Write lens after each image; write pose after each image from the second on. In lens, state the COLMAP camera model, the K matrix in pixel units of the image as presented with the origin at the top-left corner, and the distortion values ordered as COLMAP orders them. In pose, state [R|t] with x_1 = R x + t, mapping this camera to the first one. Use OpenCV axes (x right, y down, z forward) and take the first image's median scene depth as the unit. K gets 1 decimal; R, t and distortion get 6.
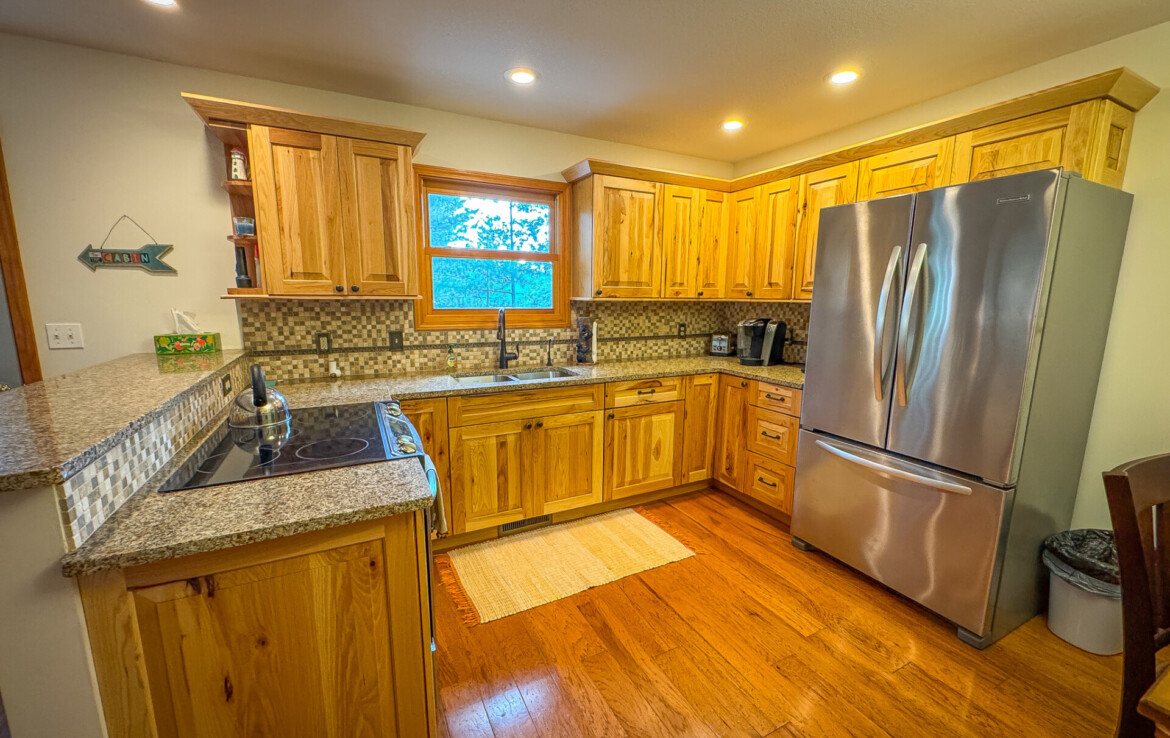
lens RADIAL K [[469.2, 0, 584.7], [0, 469.2, 368.6], [0, 0, 1]] dist [-0.001878, -0.000070]
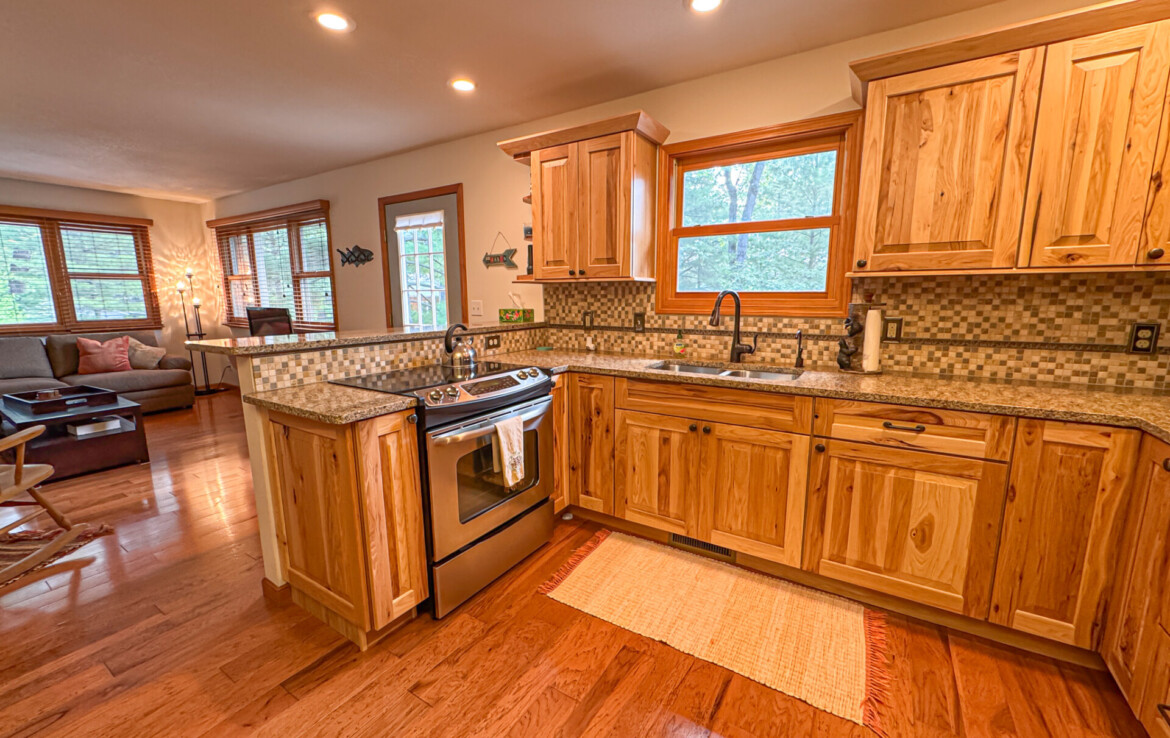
lens RADIAL K [[469.2, 0, 590.6], [0, 469.2, 368.8], [0, 0, 1]] dist [-0.001878, -0.000070]
pose [[0.507045, 0.122039, -0.853236, 0.437900], [-0.128237, 0.989589, 0.065335, -0.011432], [0.852327, 0.076289, 0.517416, 0.364408]]
